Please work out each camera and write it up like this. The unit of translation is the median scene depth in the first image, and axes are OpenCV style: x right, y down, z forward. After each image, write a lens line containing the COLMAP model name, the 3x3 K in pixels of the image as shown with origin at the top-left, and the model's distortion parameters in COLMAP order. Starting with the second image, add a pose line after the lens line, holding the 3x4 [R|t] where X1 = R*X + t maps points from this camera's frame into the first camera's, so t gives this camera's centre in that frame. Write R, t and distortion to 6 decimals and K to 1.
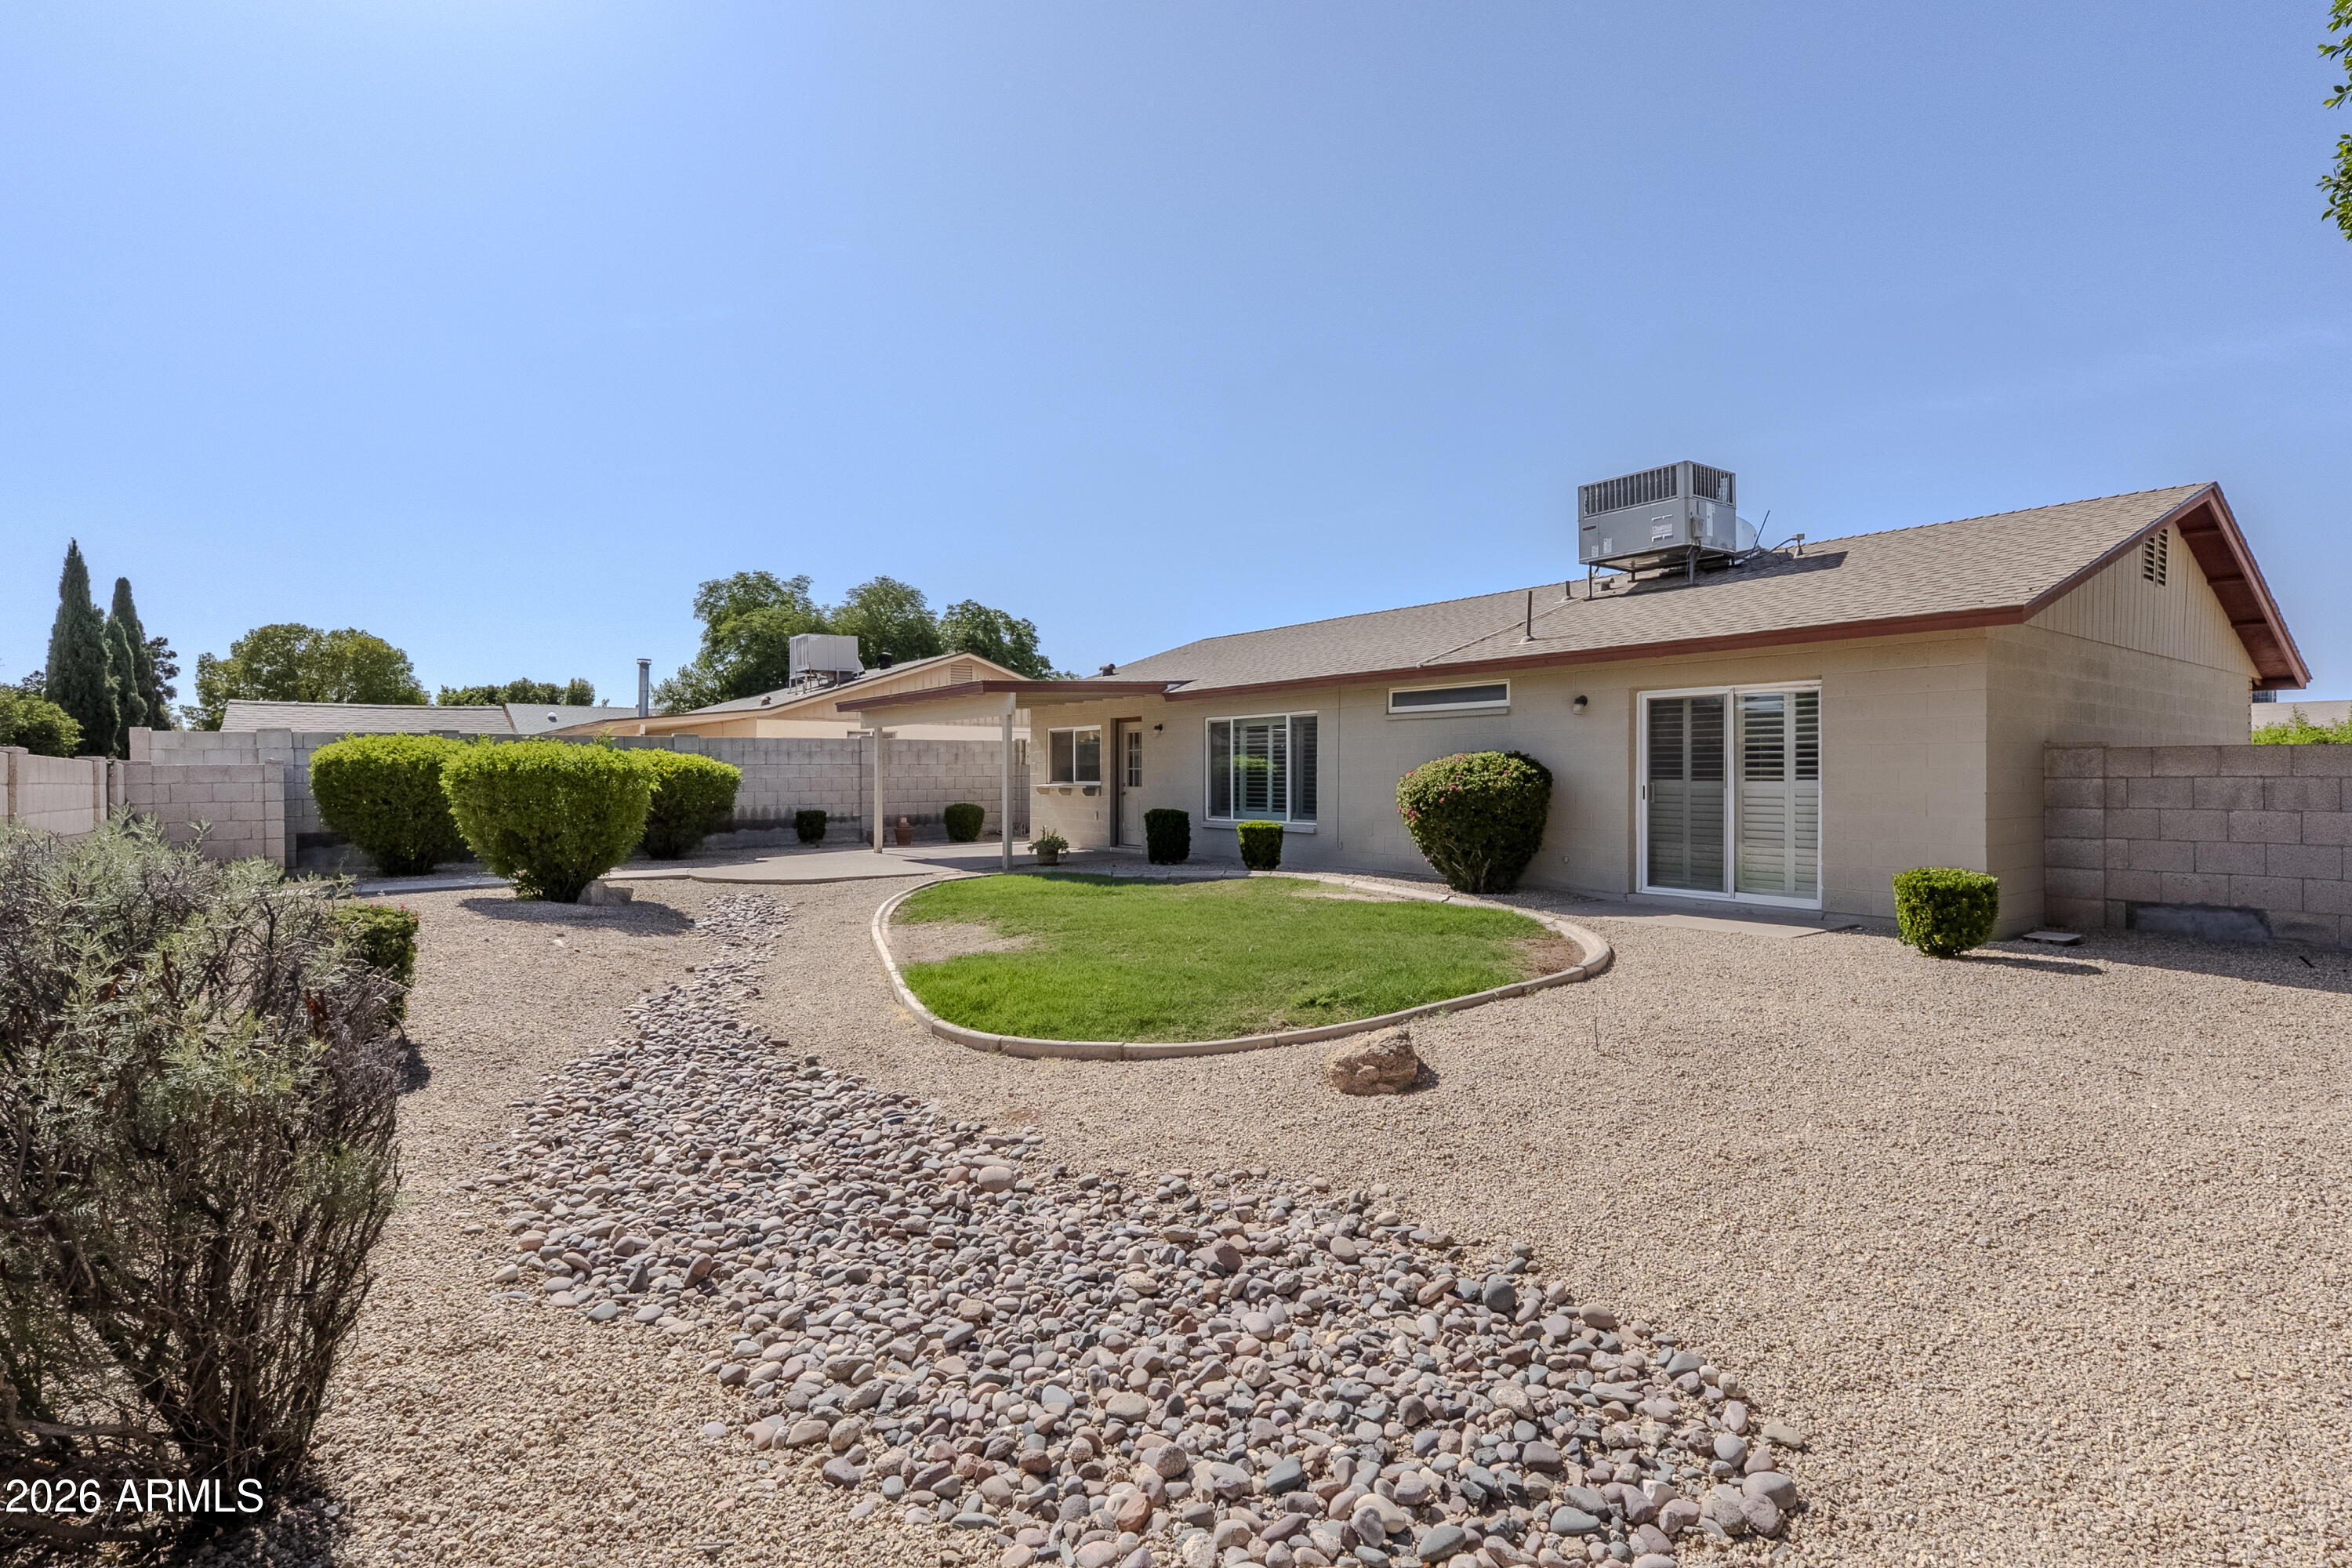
lens RADIAL K [[1129.4, 0, 1175.7], [0, 1129.4, 786.8], [0, 0, 1]] dist [0.001945, 0.000242]
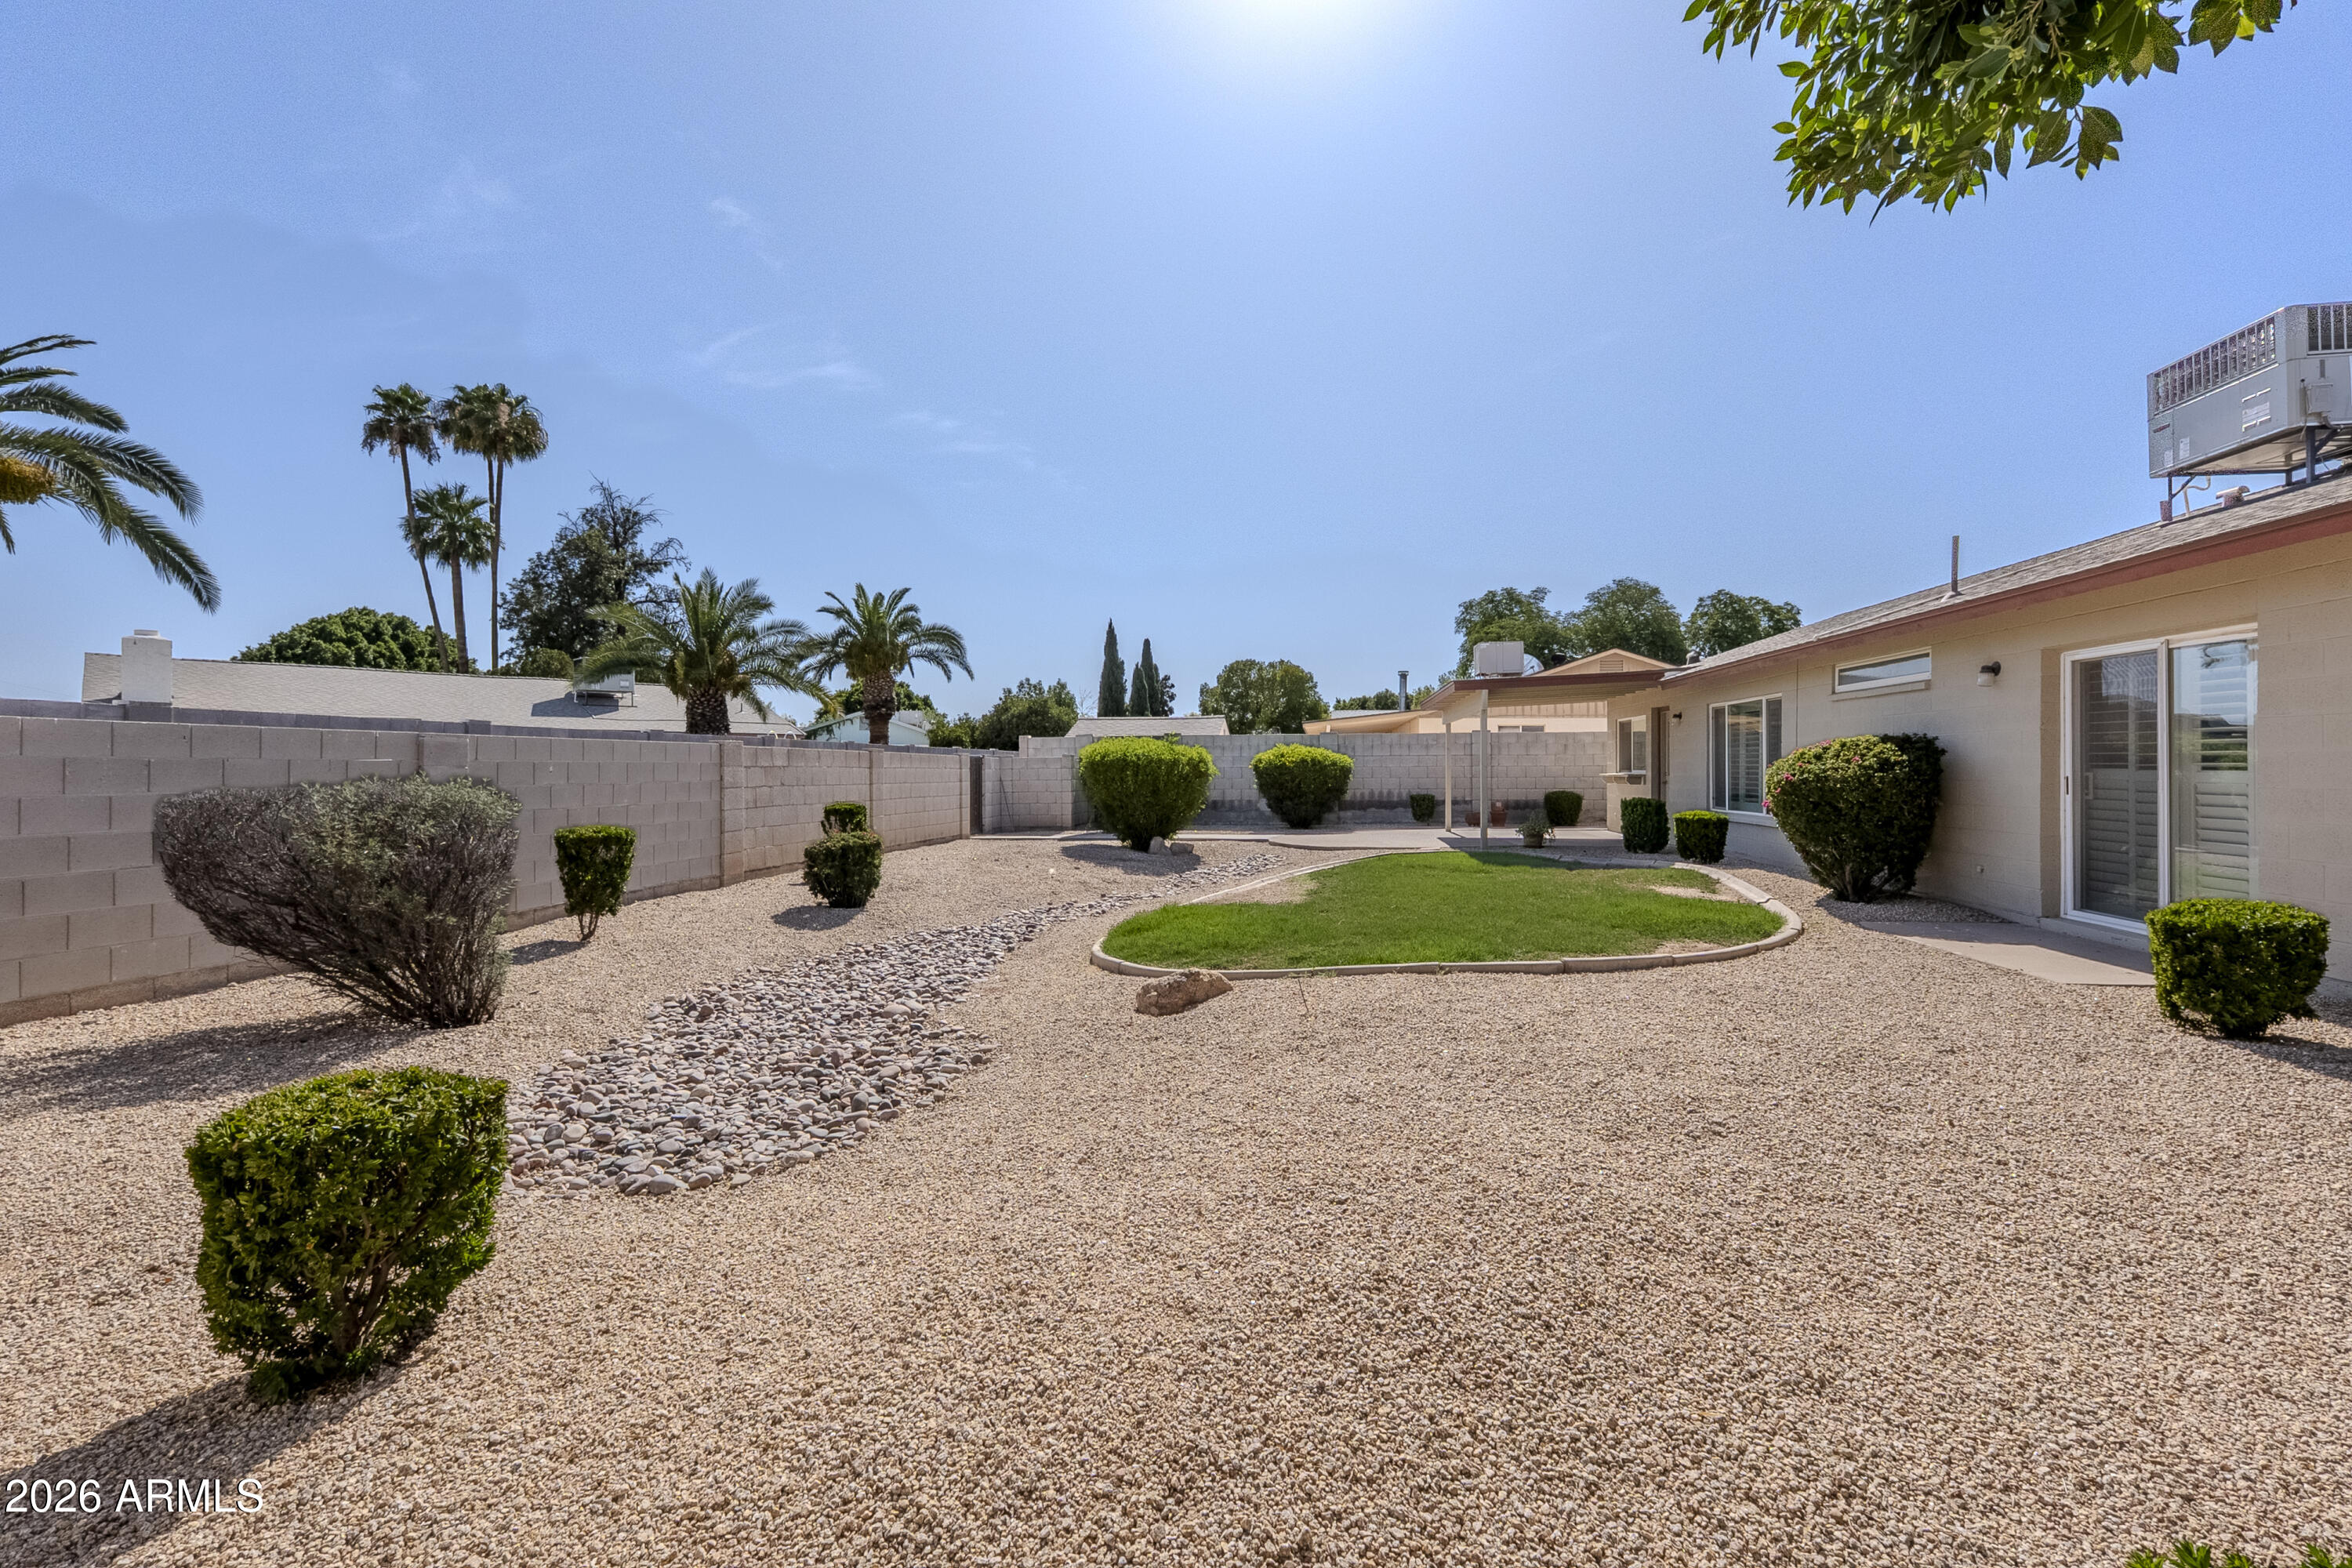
lens RADIAL K [[1018.3, 0, 1180.7], [0, 1018.3, 770.1], [0, 0, 1]] dist [0.000002, 0.000852]
pose [[0.725258, 0.004083, -0.688465, 0.217615], [-0.008238, 0.999962, -0.002749, 0.000799], [0.688428, 0.007665, 0.725264, 0.046852]]
